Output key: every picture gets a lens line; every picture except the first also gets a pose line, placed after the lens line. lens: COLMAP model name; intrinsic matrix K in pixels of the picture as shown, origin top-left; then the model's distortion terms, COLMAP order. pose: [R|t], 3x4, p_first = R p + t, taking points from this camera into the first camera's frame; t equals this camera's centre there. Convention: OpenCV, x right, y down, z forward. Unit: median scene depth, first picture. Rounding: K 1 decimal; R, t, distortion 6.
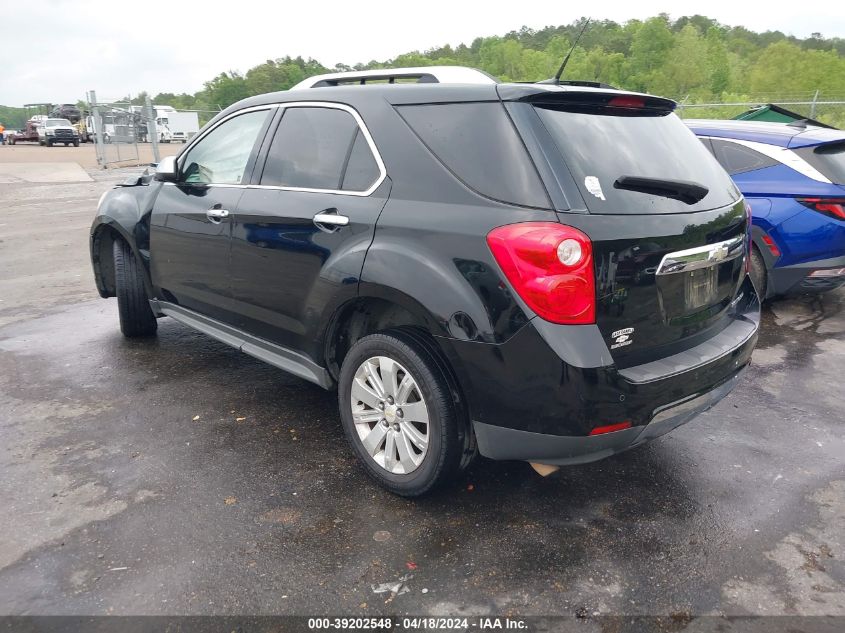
lens RADIAL K [[660.7, 0, 422.5], [0, 660.7, 316.5], [0, 0, 1]] dist [0.038649, -0.039672]
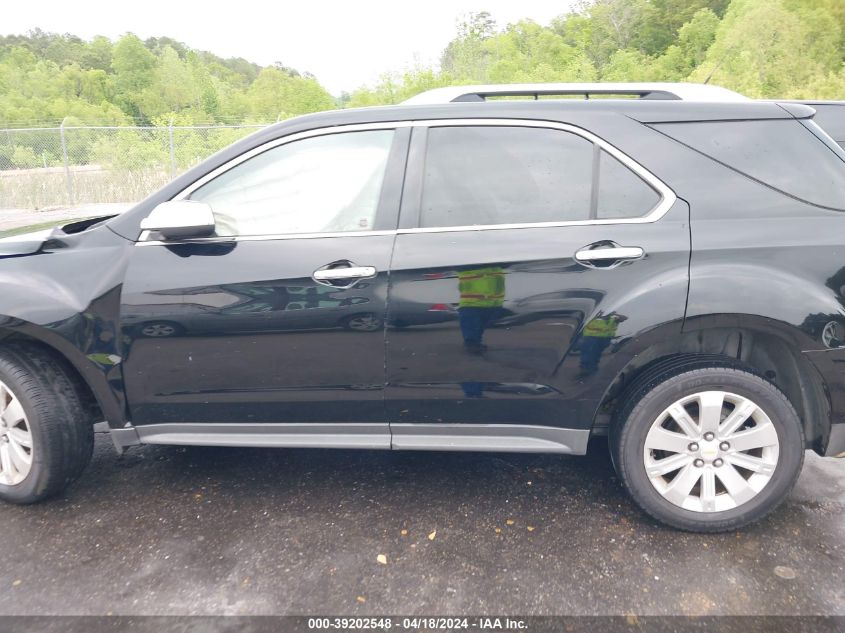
lens RADIAL K [[660.7, 0, 422.5], [0, 660.7, 316.5], [0, 0, 1]] dist [0.038649, -0.039672]
pose [[0.761318, -0.187071, 0.620806, -0.860266], [0.203395, 0.978049, 0.045291, -0.154191], [-0.615651, 0.091788, 0.782655, 0.481987]]
